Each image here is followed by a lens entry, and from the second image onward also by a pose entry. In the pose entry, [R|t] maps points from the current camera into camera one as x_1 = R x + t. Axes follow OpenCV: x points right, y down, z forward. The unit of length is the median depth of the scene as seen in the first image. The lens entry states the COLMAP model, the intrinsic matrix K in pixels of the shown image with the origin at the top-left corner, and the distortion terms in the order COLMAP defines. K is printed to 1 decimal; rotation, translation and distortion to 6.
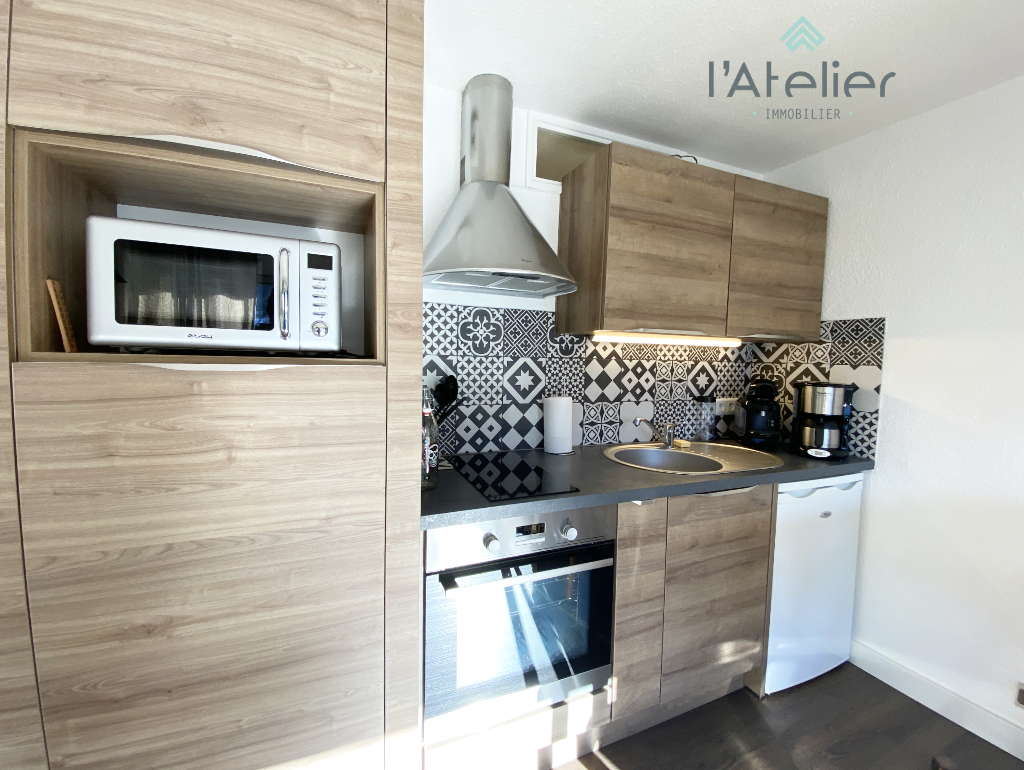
lens RADIAL K [[412.3, 0, 512.0], [0, 412.3, 385.0], [0, 0, 1]] dist [0.000482, -0.000020]
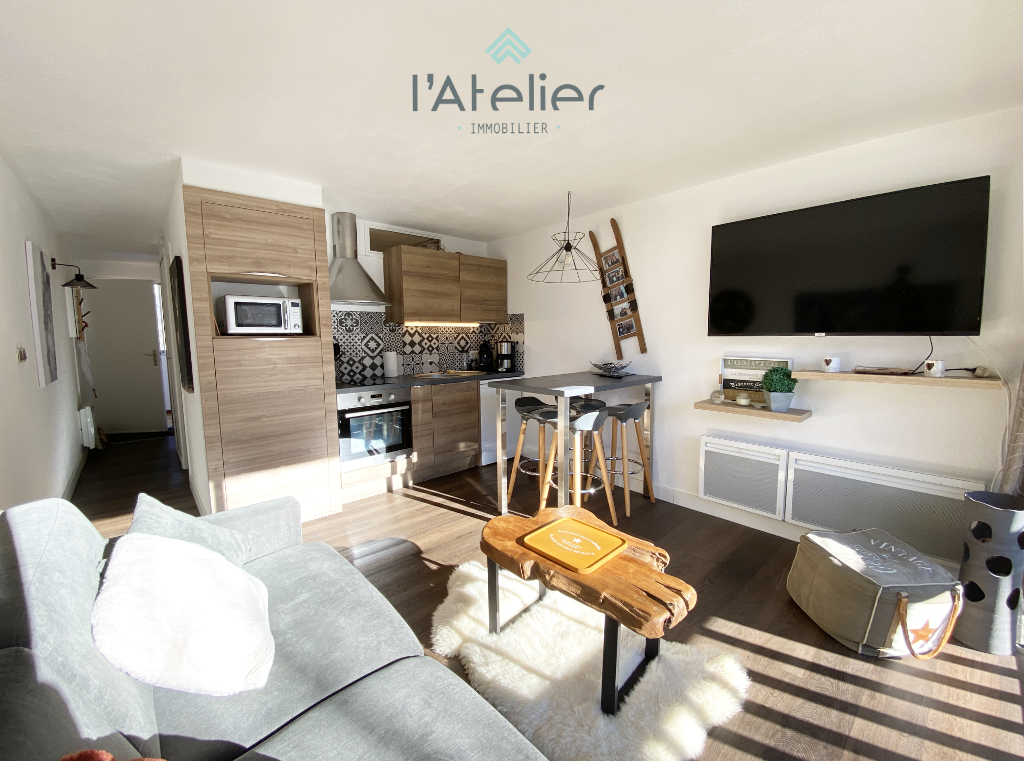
lens RADIAL K [[382.4, 0, 512.0], [0, 382.4, 380.5], [0, 0, 1]] dist [0.000352, -0.000052]
pose [[0.937224, -0.070880, 0.341449, 0.019564], [0.052493, 0.996644, 0.062805, 0.089412], [-0.344755, -0.040938, 0.937799, -1.156596]]
